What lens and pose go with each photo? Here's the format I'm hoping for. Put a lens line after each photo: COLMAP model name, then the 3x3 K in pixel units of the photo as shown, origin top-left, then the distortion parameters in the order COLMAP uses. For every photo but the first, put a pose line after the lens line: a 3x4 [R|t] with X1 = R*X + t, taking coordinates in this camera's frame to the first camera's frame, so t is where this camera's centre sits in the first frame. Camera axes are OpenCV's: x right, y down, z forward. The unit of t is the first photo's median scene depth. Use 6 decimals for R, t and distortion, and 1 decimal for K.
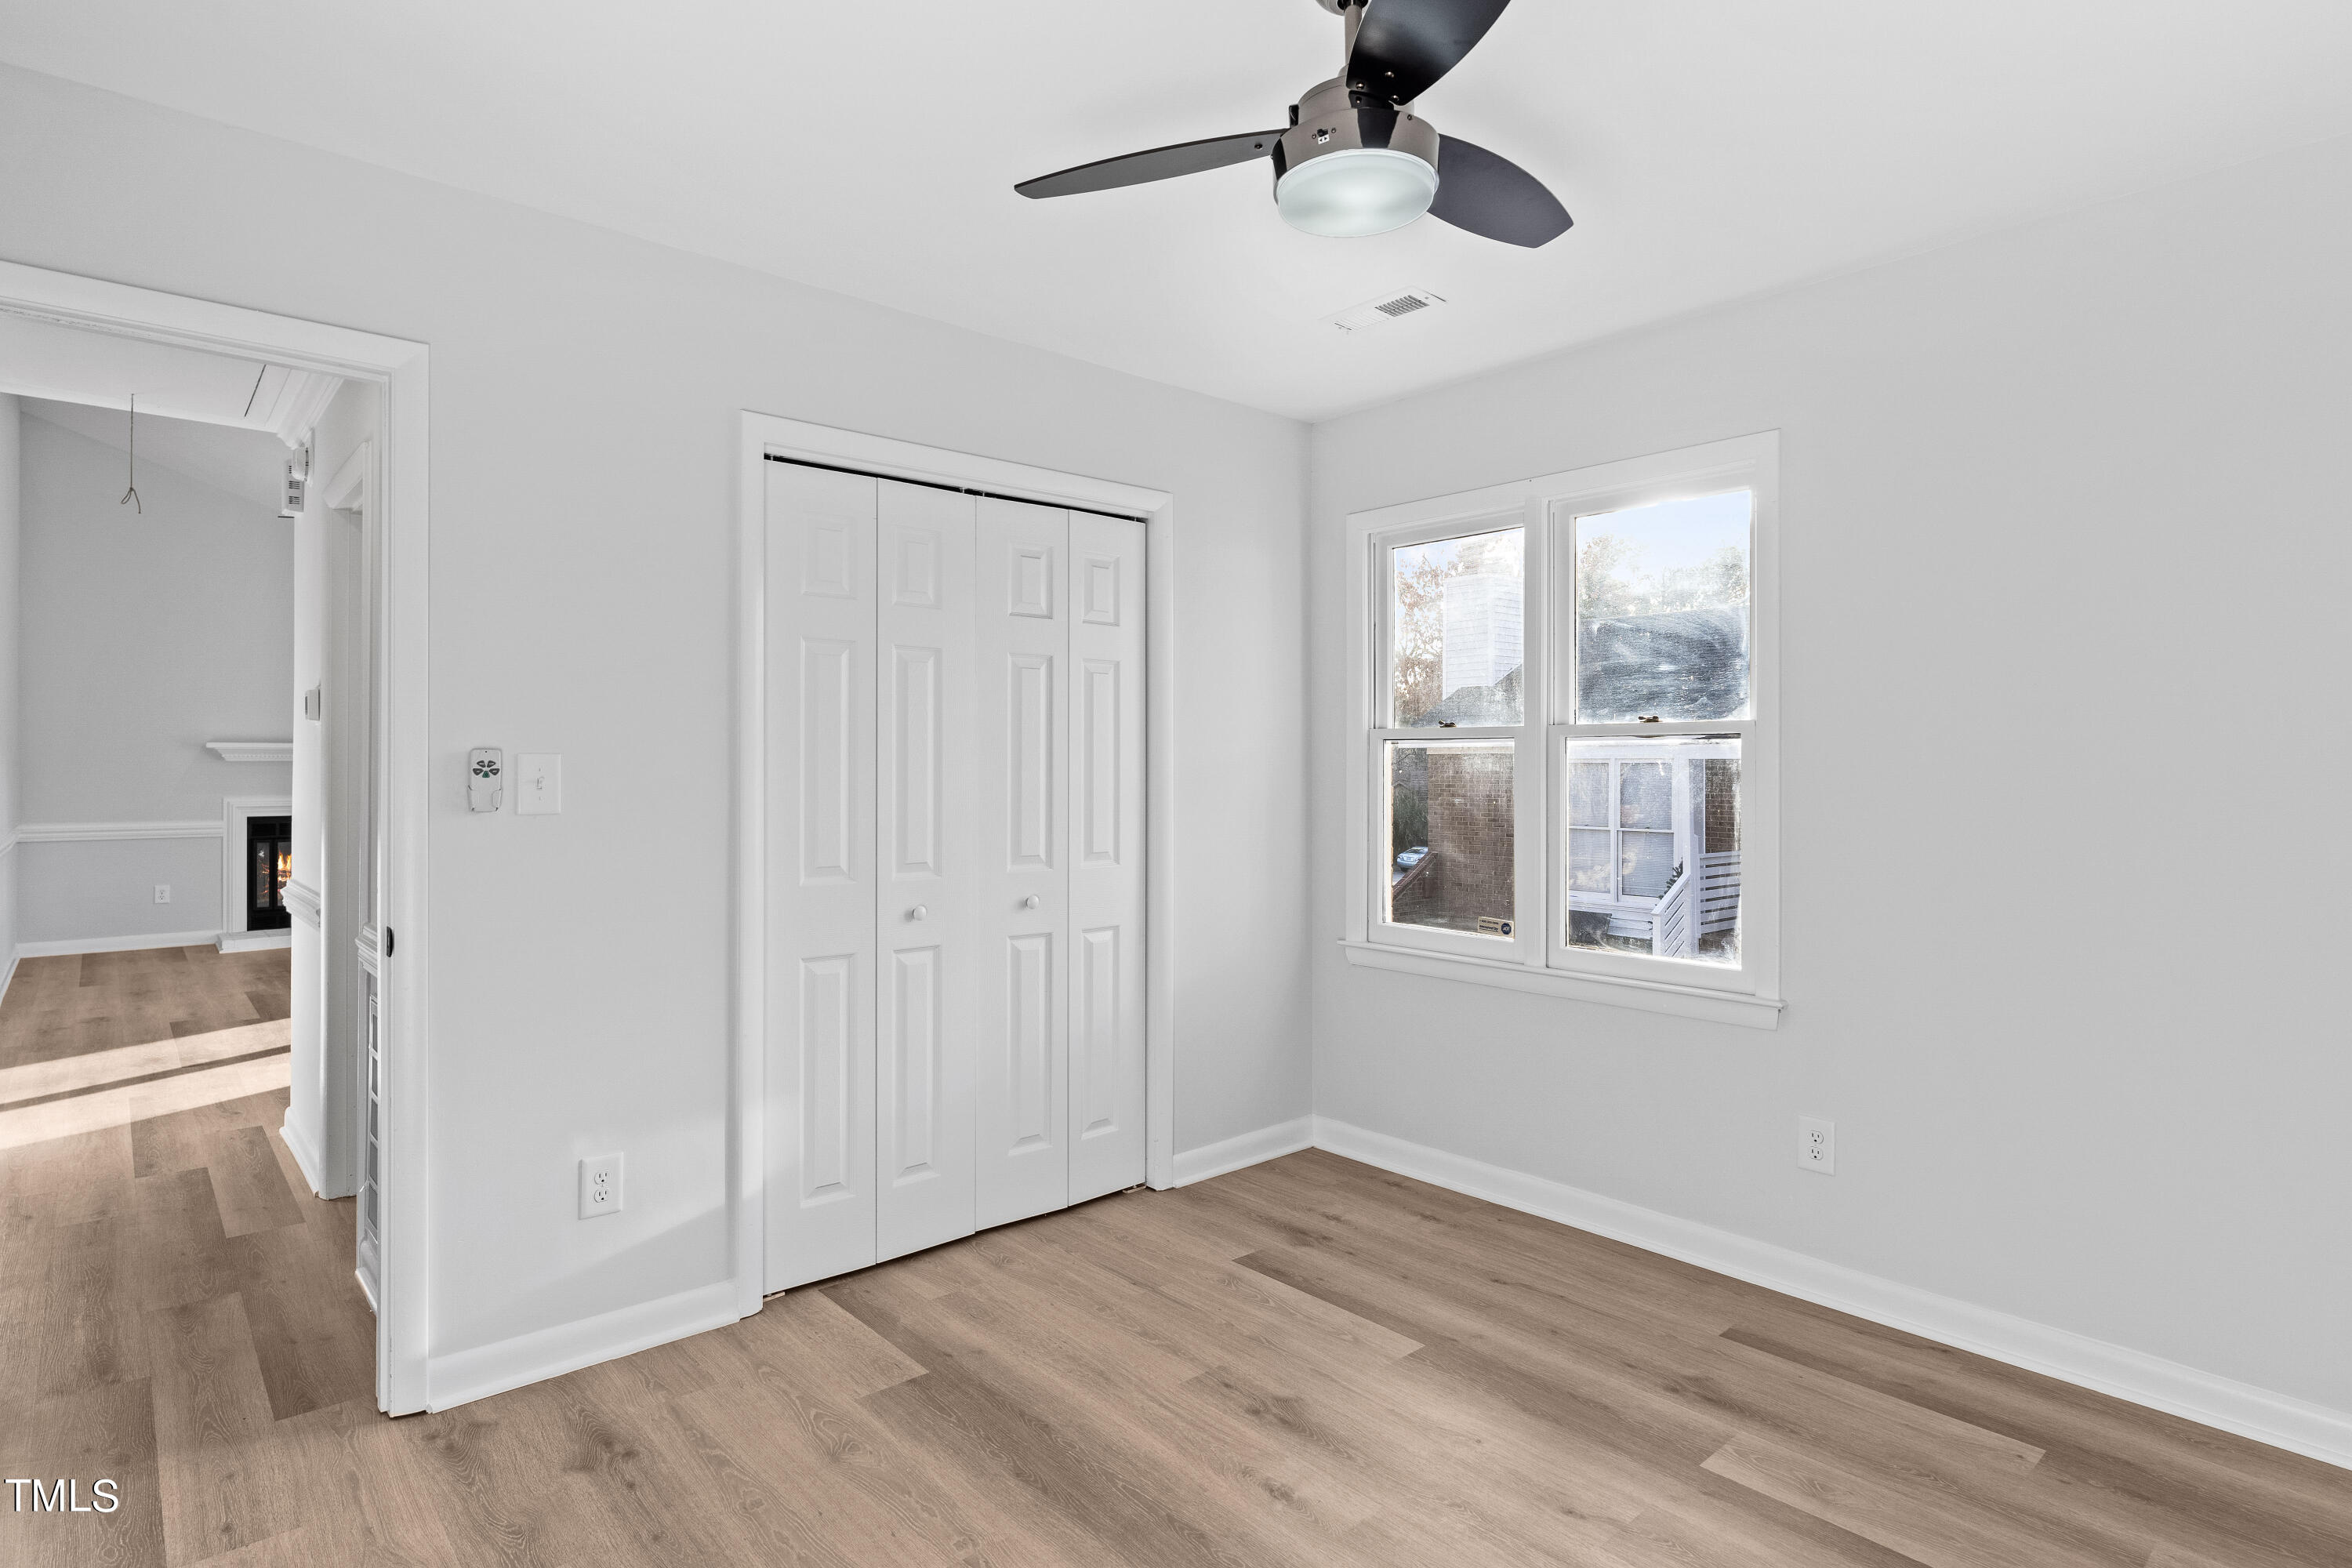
lens RADIAL K [[1228.1, 0, 1124.9], [0, 1228.1, 775.4], [0, 0, 1]] dist [0.004166, 0.002153]
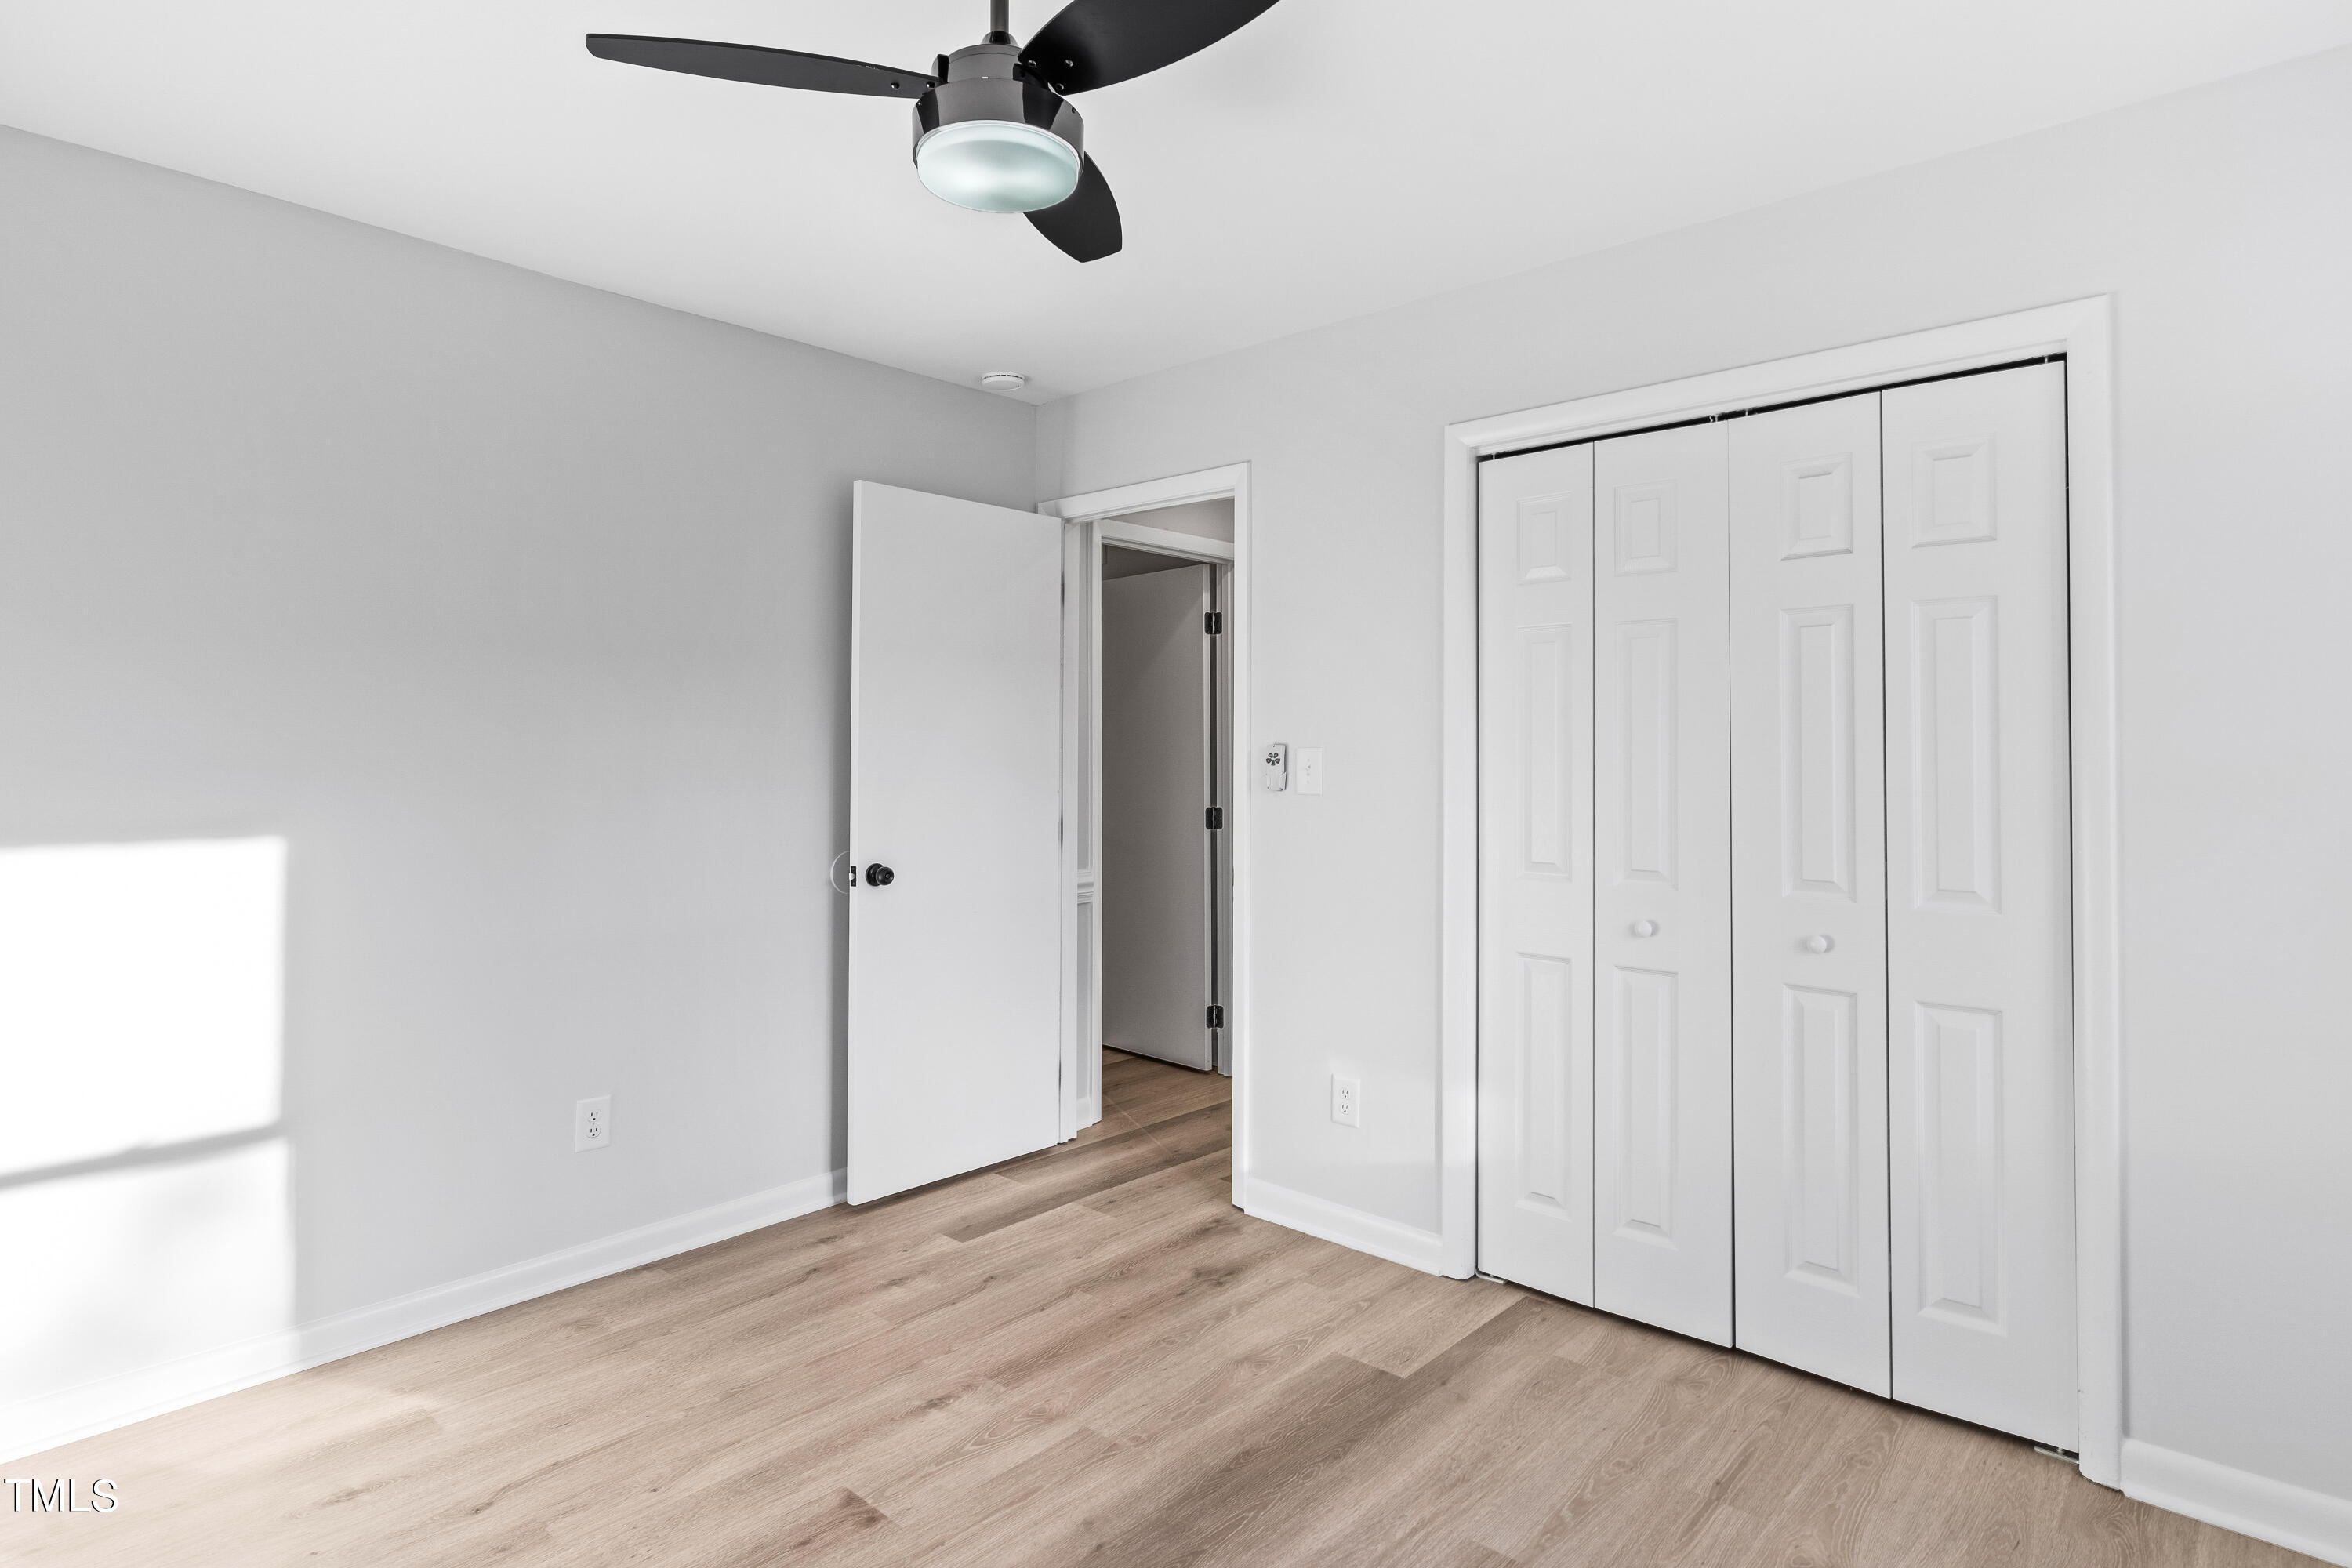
lens RADIAL K [[1248.3, 0, 1217.3], [0, 1248.3, 755.9], [0, 0, 1]] dist [0.002413, 0.000765]
pose [[0.145913, -0.003304, -0.989292, 0.732450], [-0.013601, 0.999893, -0.005345, -0.000278], [0.989204, 0.014236, 0.145852, 0.643183]]
